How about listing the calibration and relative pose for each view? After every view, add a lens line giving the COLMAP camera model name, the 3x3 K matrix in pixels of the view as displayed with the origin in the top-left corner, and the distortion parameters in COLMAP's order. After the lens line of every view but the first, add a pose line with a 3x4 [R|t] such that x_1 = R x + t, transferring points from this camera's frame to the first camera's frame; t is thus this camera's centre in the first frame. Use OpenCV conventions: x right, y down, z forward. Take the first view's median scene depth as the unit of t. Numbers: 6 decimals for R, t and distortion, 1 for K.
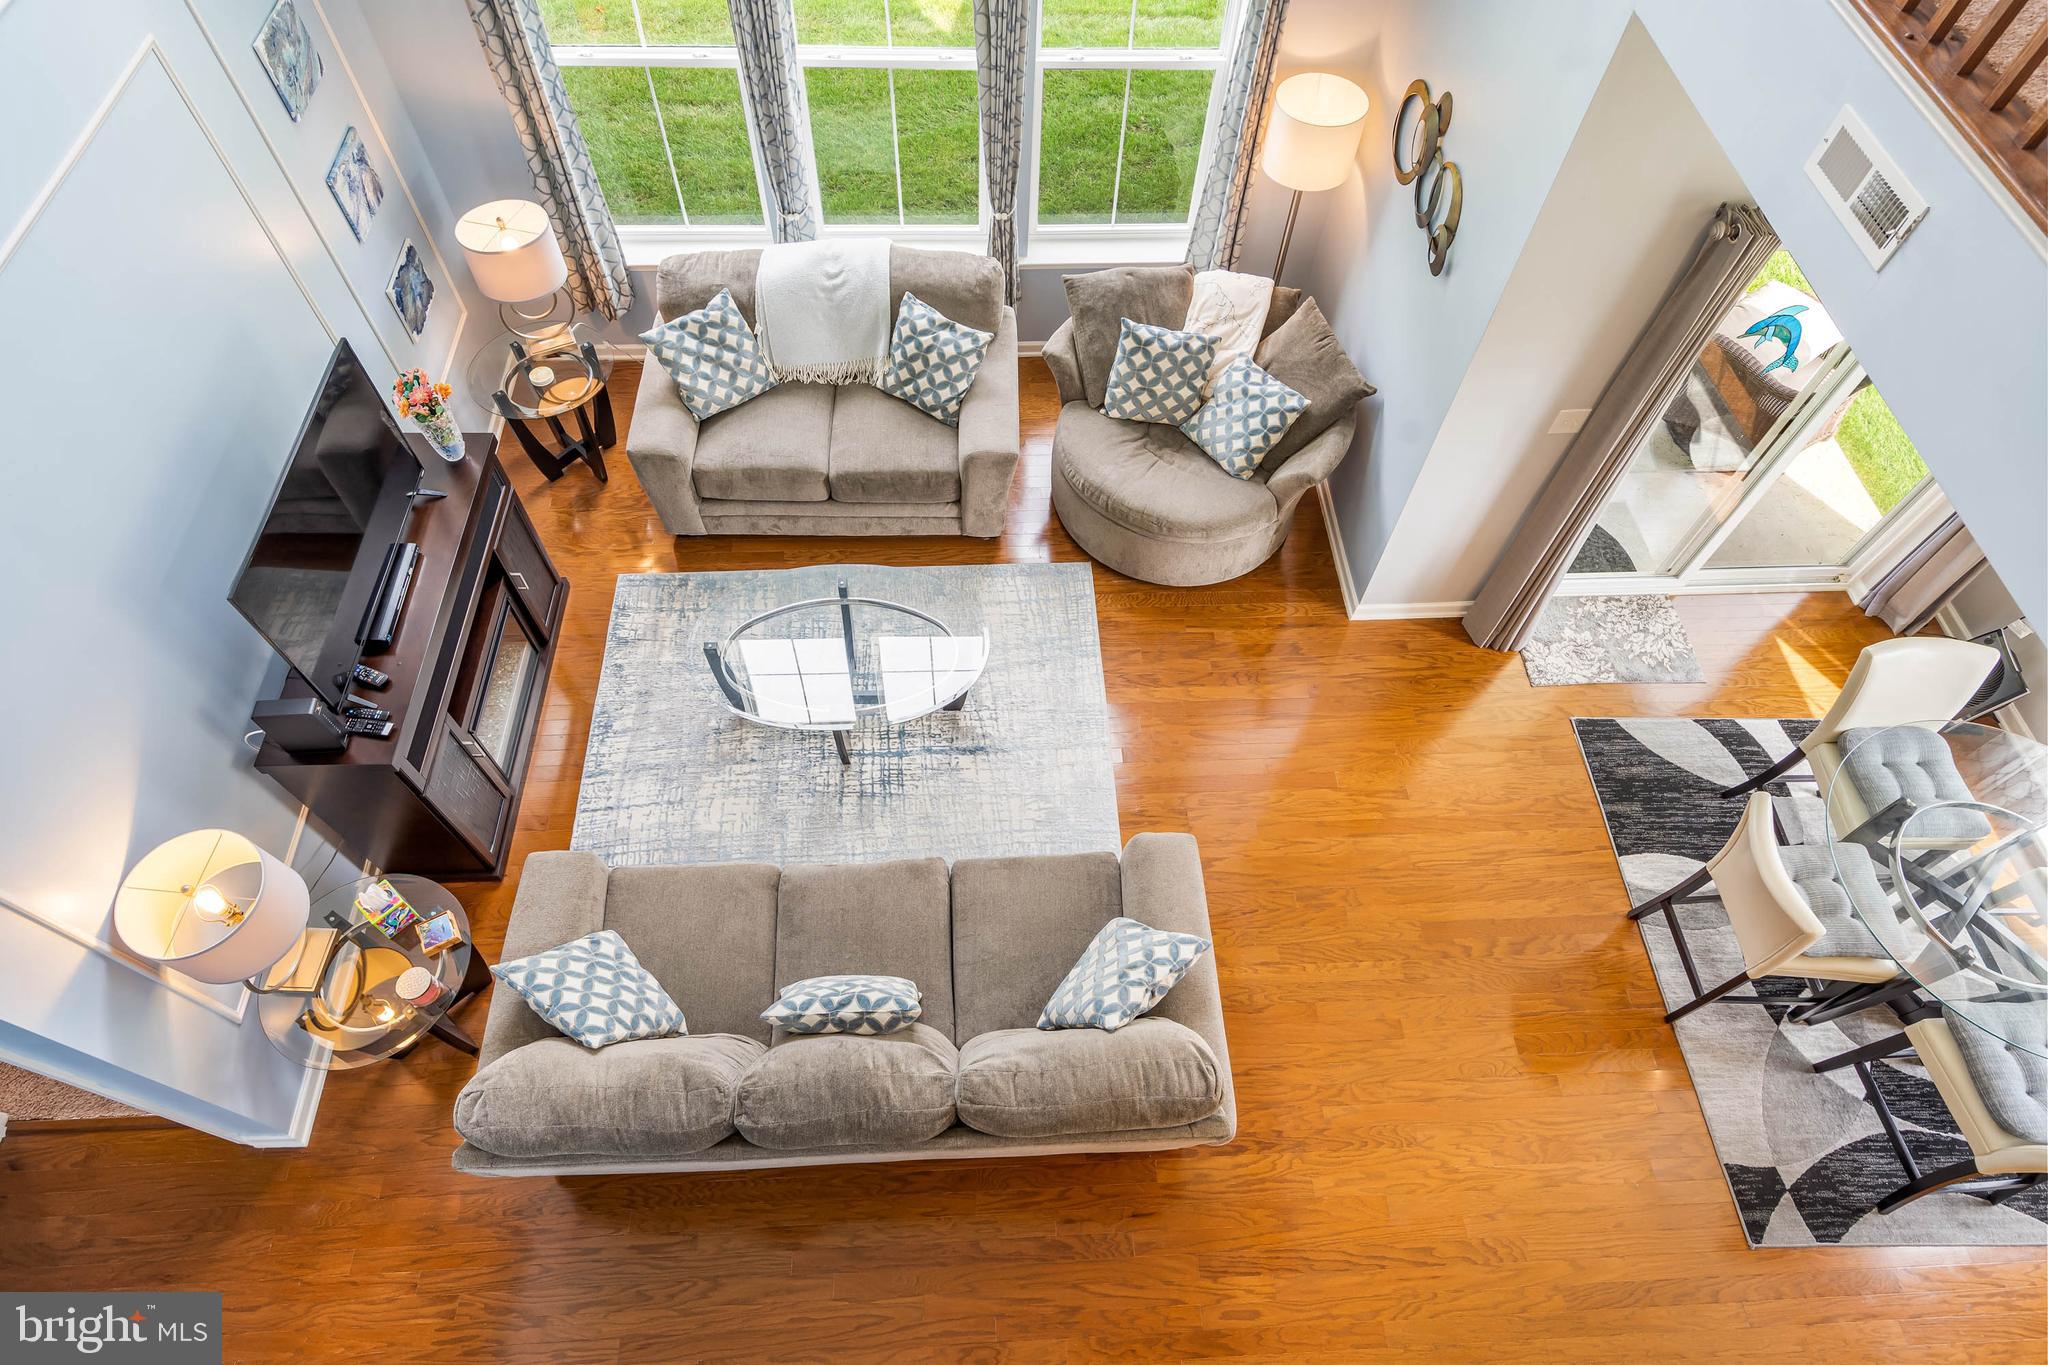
lens RADIAL K [[1124.1, 0, 1019.5], [0, 1124.1, 681.6], [0, 0, 1]] dist [0.003519, -0.000058]
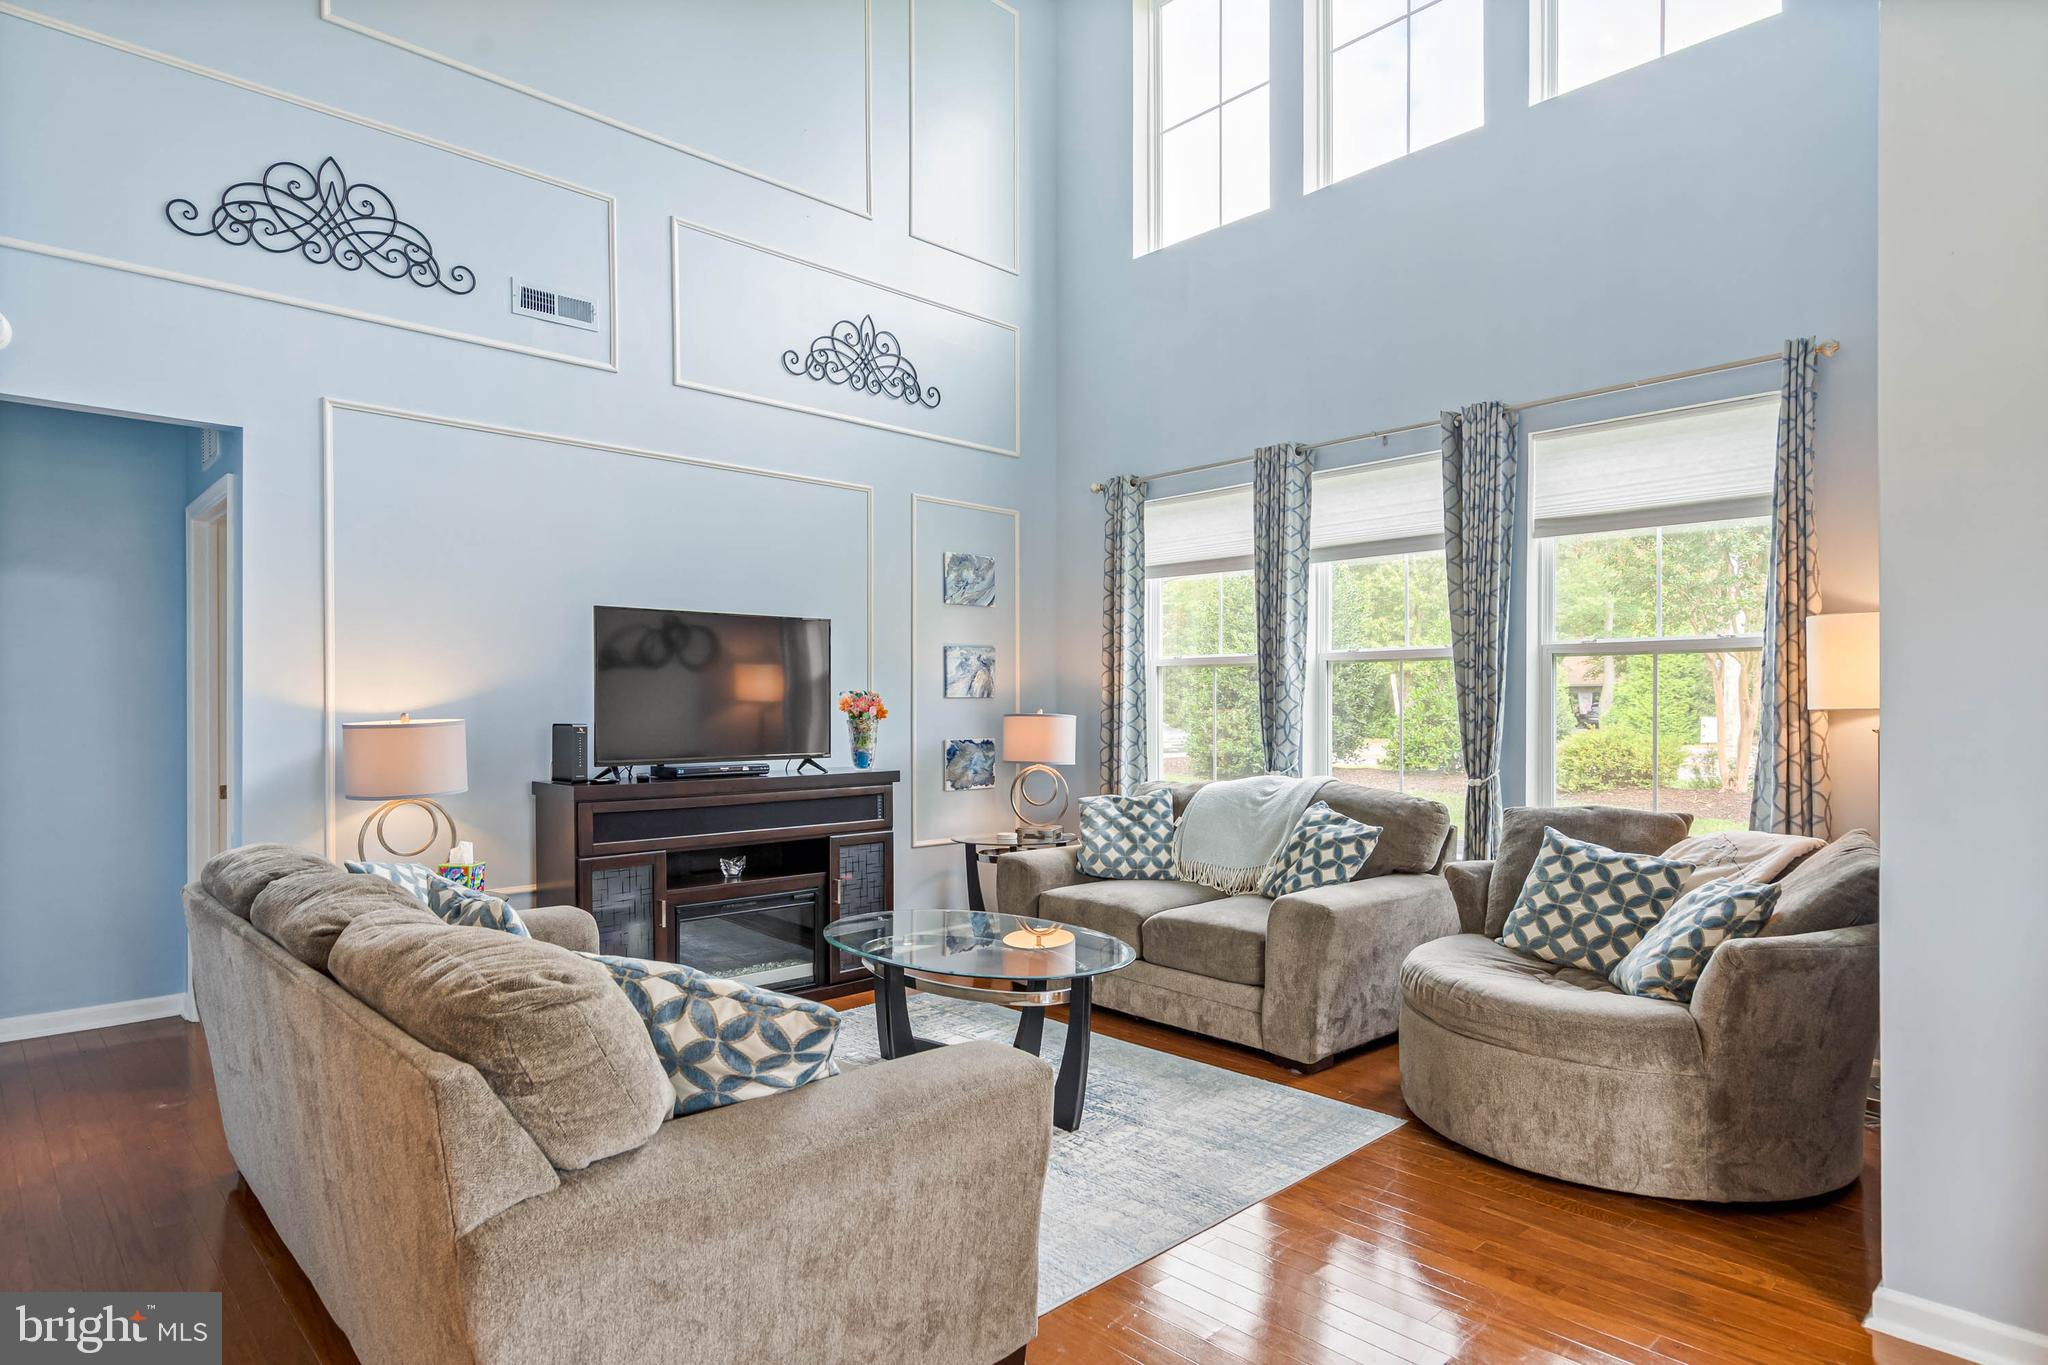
lens RADIAL K [[1128.2, 0, 1027.1], [0, 1128.2, 700.8], [0, 0, 1]] dist [0.006417, 0.001227]
pose [[0.657452, -0.029405, -0.752923, 0.430370], [-0.624319, 0.538212, -0.566175, 0.274667], [0.421880, 0.842296, 0.335490, 0.521505]]
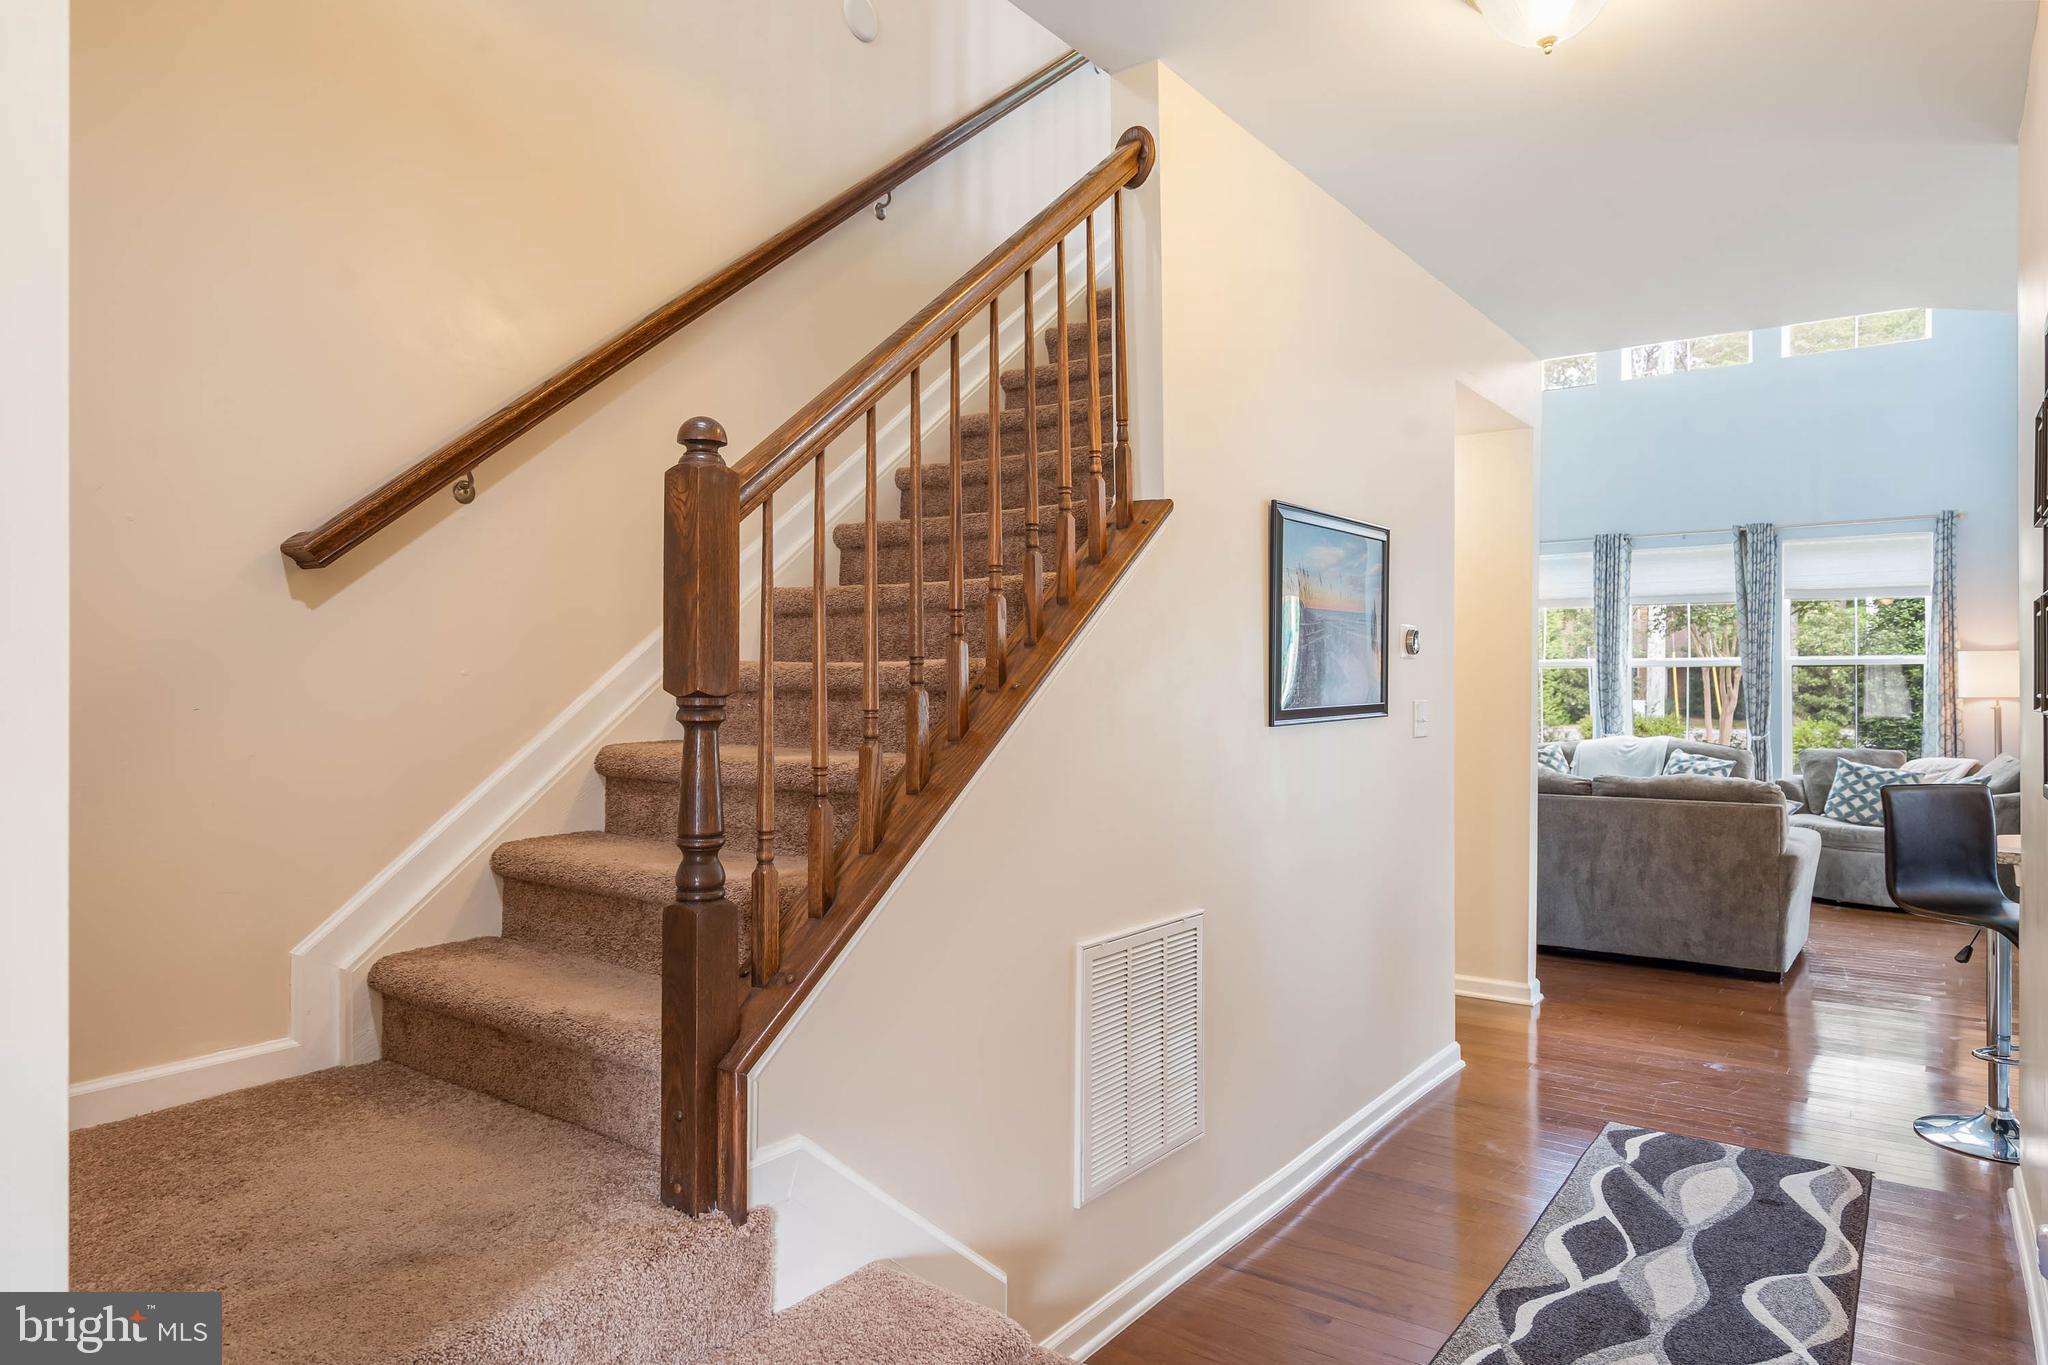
lens RADIAL K [[1240.8, 0, 1023.6], [0, 1240.8, 672.6], [0, 0, 1]] dist [0.005915, 0.000715]
pose [[0.776450, -0.031449, -0.629393, 0.287142], [-0.520107, 0.531962, -0.668210, 1.235082], [0.355828, 0.846184, 0.396685, -0.110904]]
